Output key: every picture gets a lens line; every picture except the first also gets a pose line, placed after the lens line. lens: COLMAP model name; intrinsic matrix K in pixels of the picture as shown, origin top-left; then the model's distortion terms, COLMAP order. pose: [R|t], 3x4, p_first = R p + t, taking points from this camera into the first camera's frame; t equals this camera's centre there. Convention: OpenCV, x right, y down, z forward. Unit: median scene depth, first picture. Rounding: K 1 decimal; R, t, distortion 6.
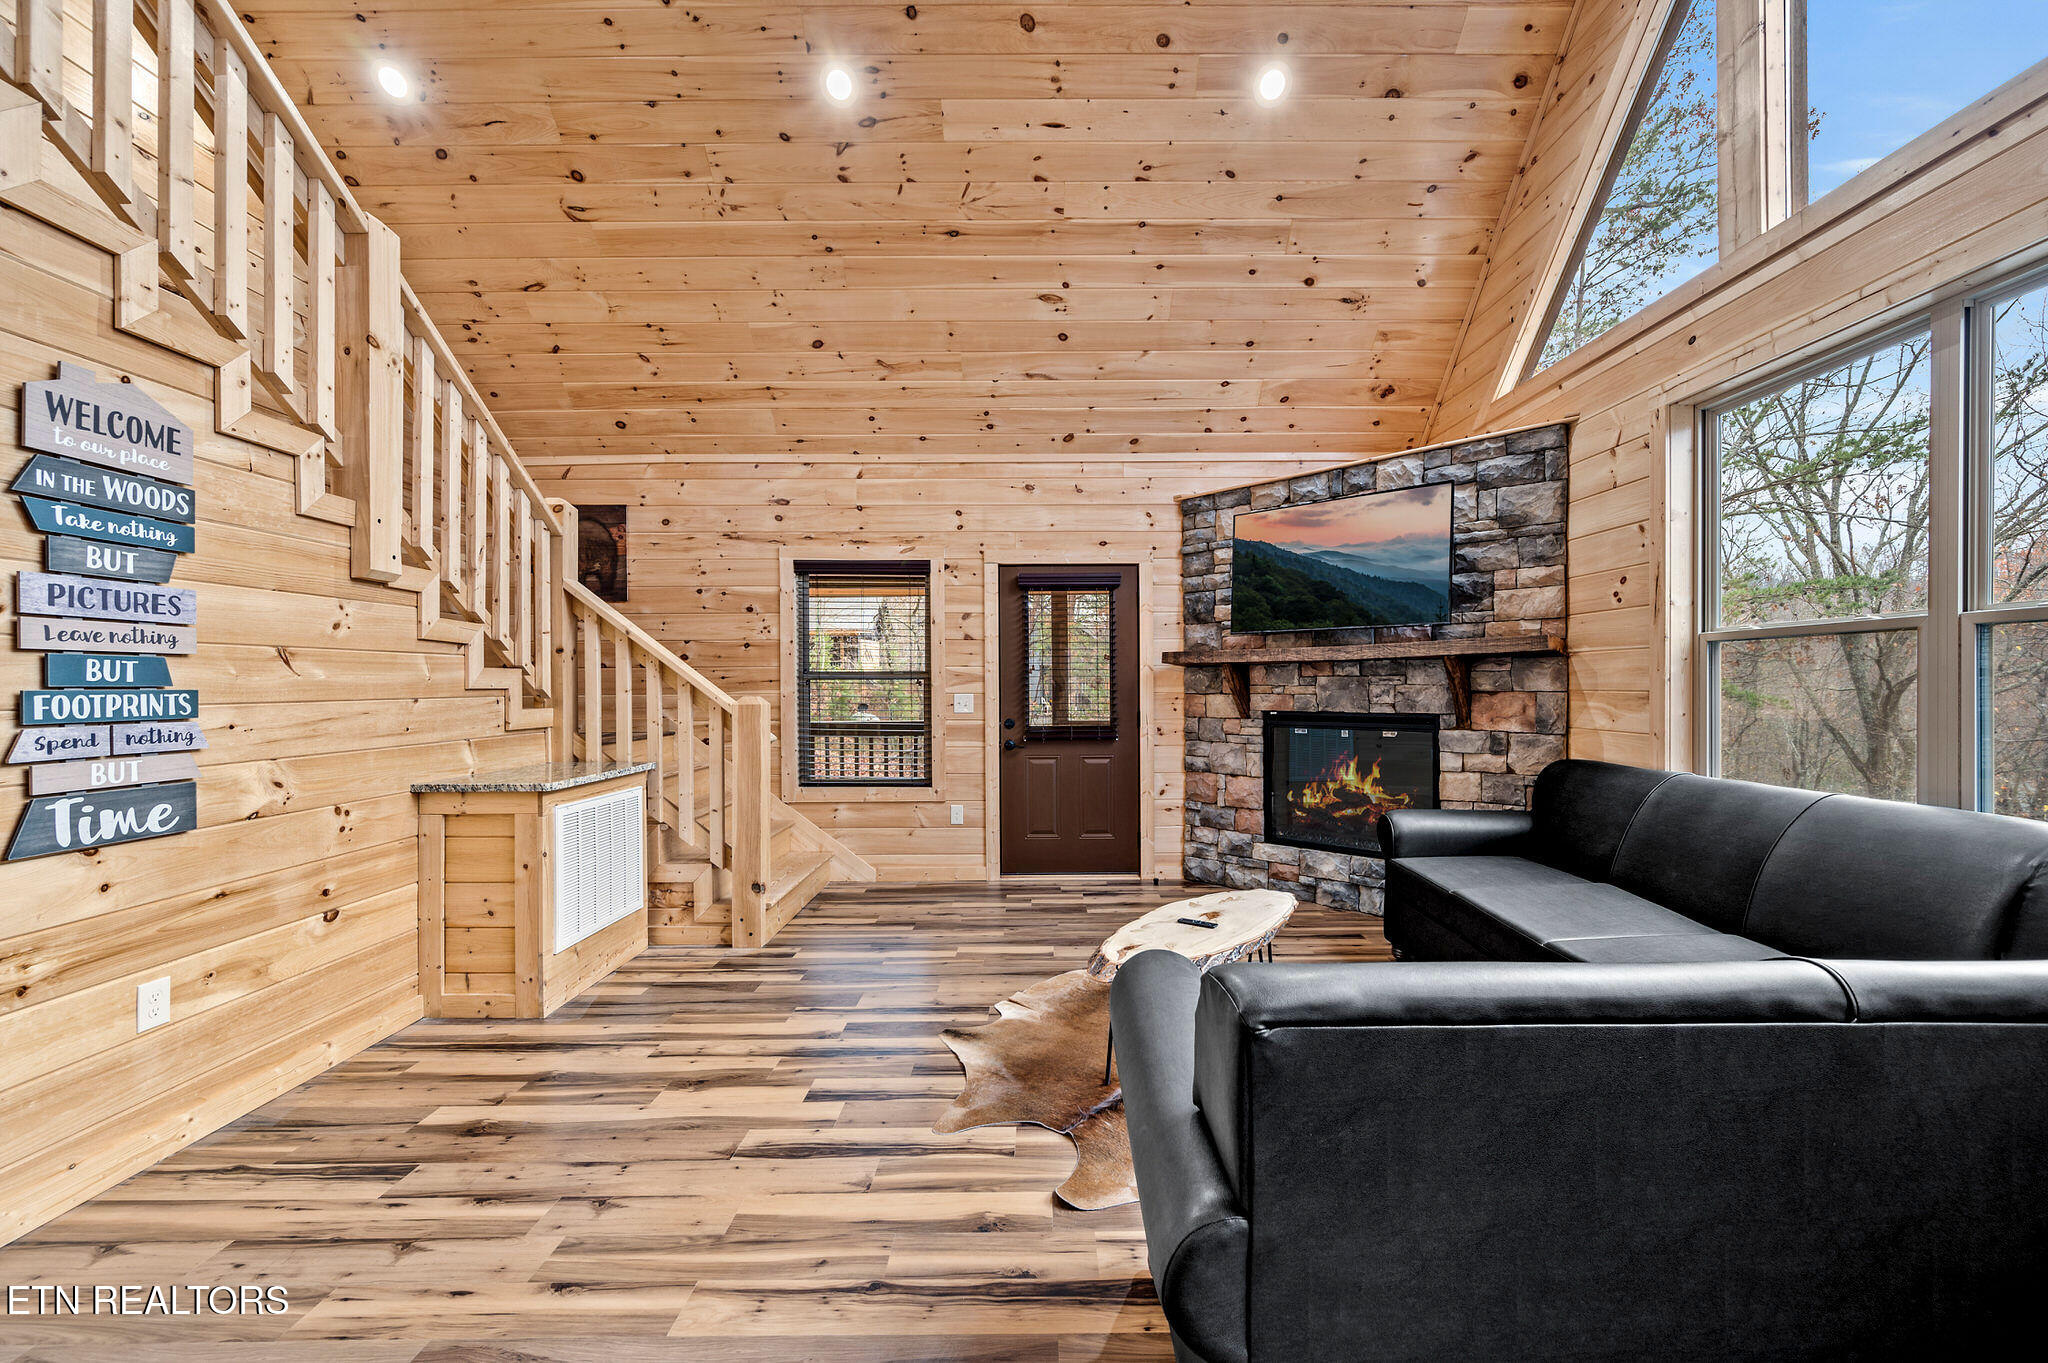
lens RADIAL K [[811.7, 0, 1046.1], [0, 811.7, 697.2], [0, 0, 1]] dist [-0.001729, 0.000049]
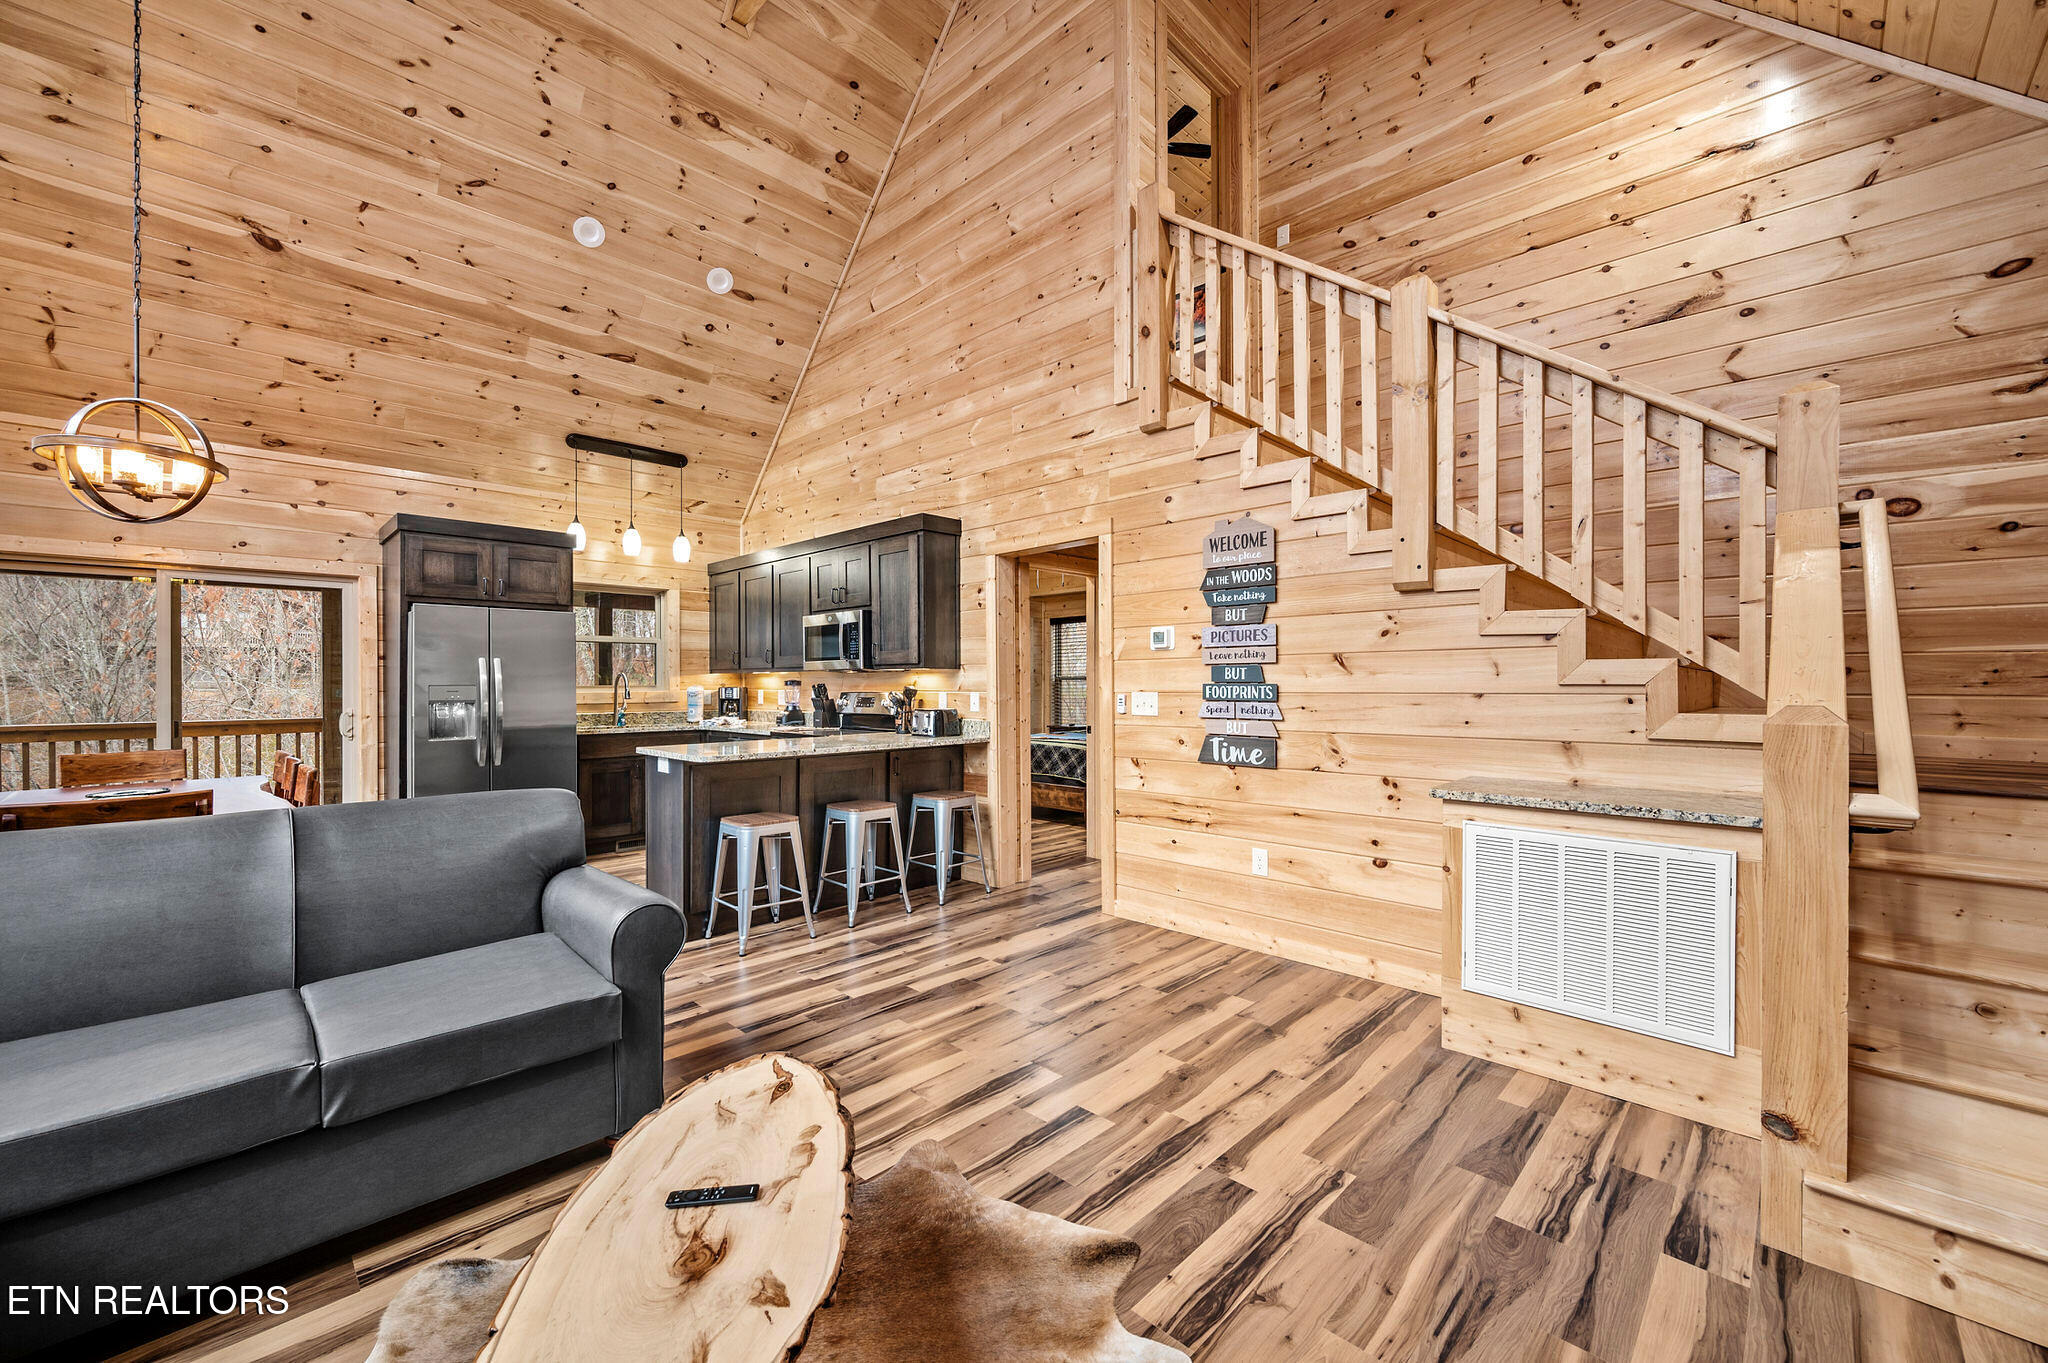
lens RADIAL K [[811.7, 0, 1025.9], [0, 811.7, 681.7], [0, 0, 1]] dist [-0.001729, 0.000049]
pose [[-0.706279, 0.007226, -0.707896, 0.440417], [-0.002483, 0.999916, 0.012684, -0.030006], [0.707929, 0.010716, -0.706202, 1.648192]]
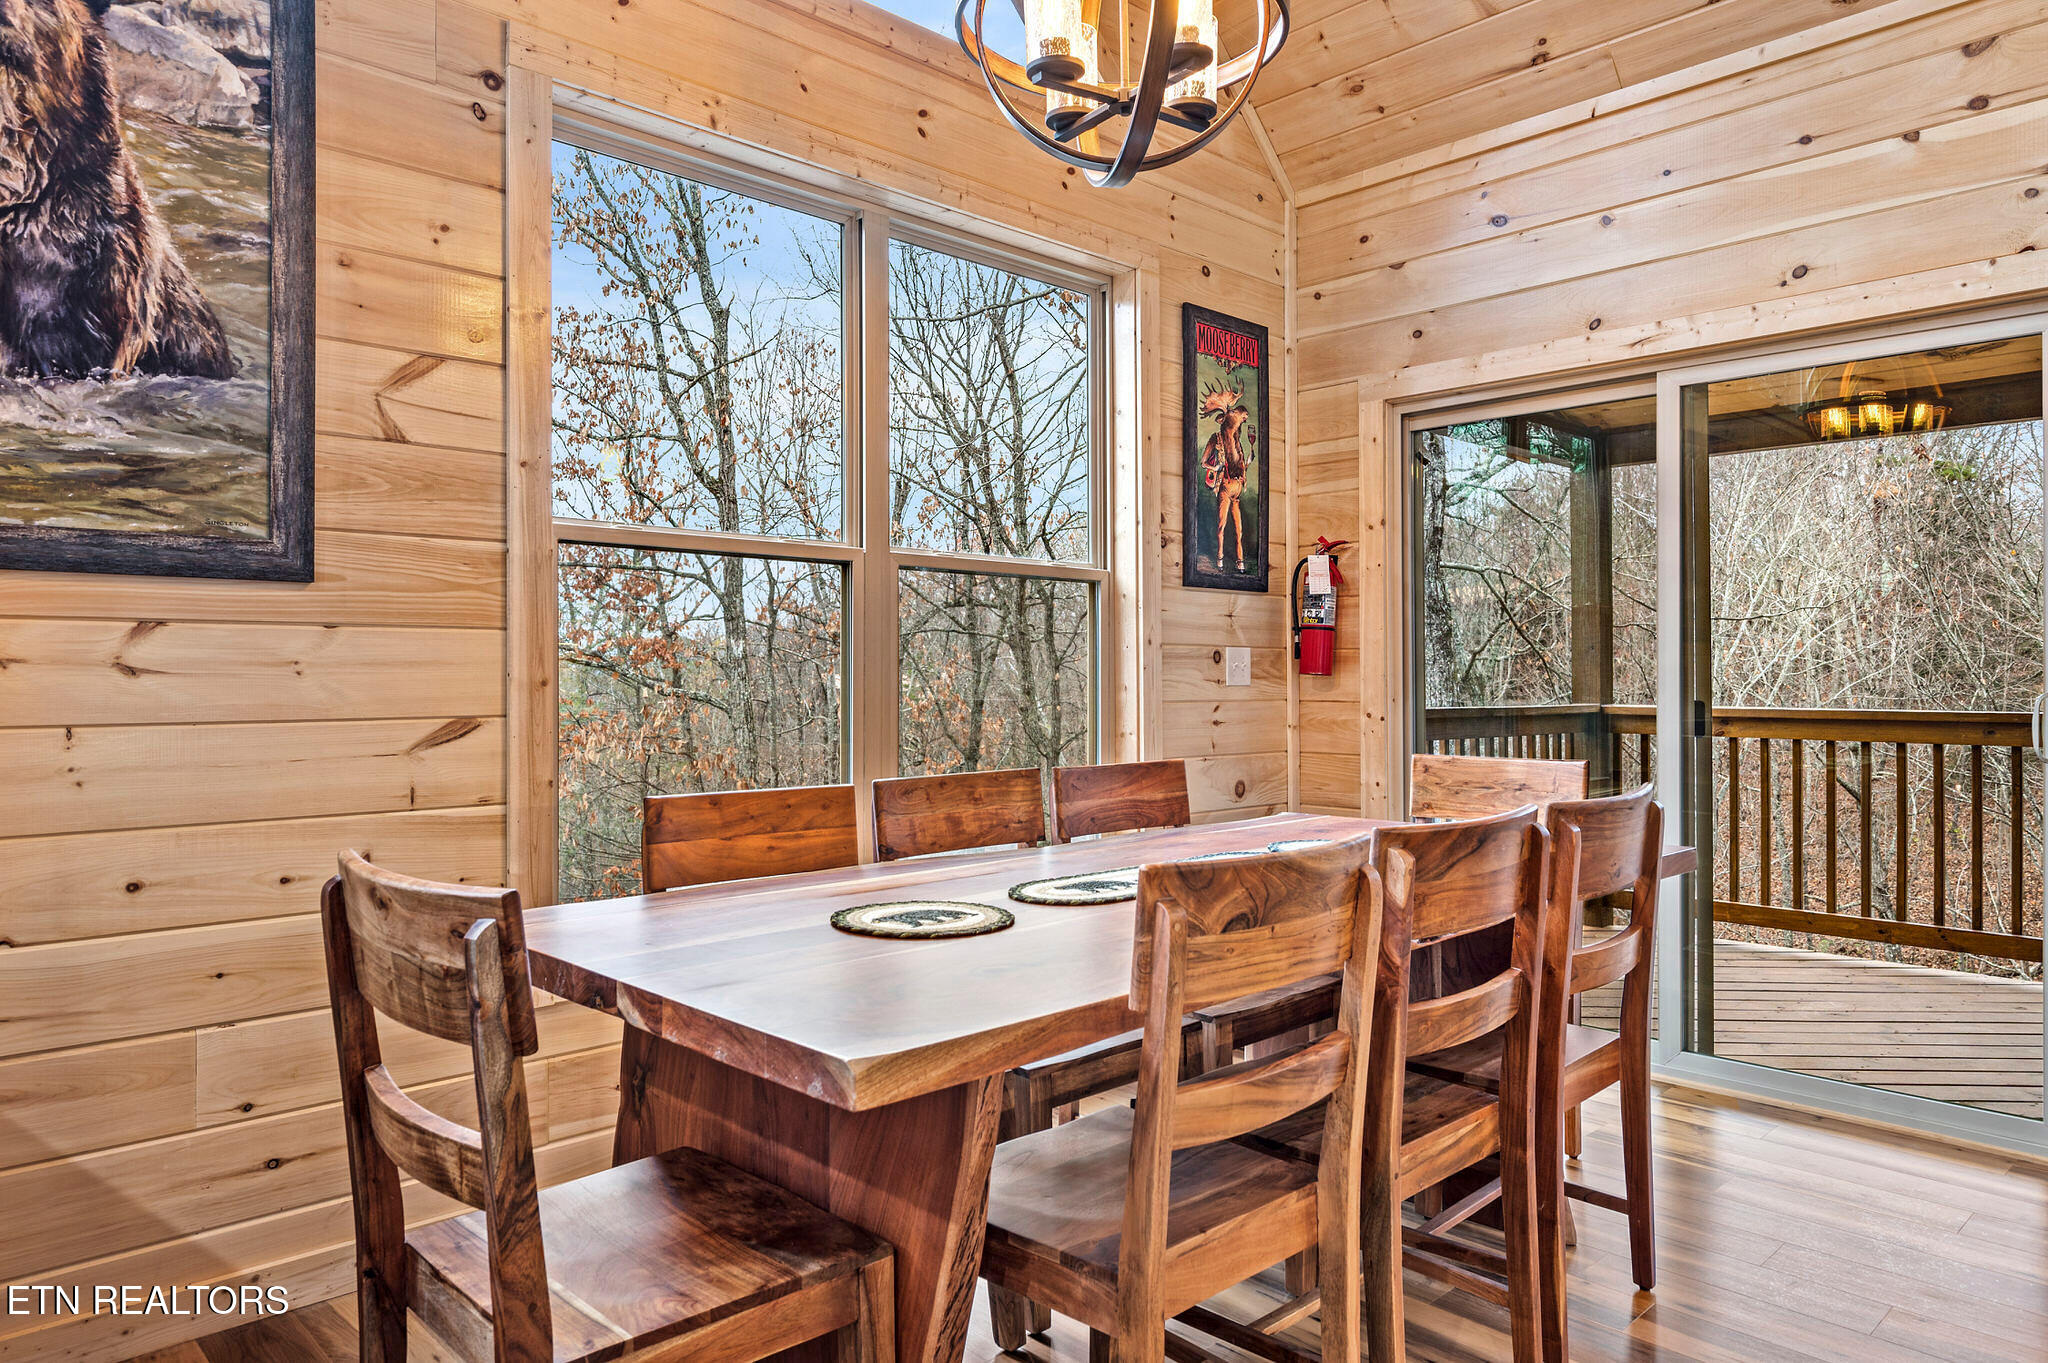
lens RADIAL K [[1308.3, 0, 1020.7], [0, 1308.3, 673.5], [0, 0, 1]] dist [-0.009959, 0.004469]
pose [[-0.679401, 0.004603, 0.733753, -0.059174], [0.013712, 0.999885, 0.006424, 0.048741], [-0.733639, 0.014425, -0.679386, 0.285586]]
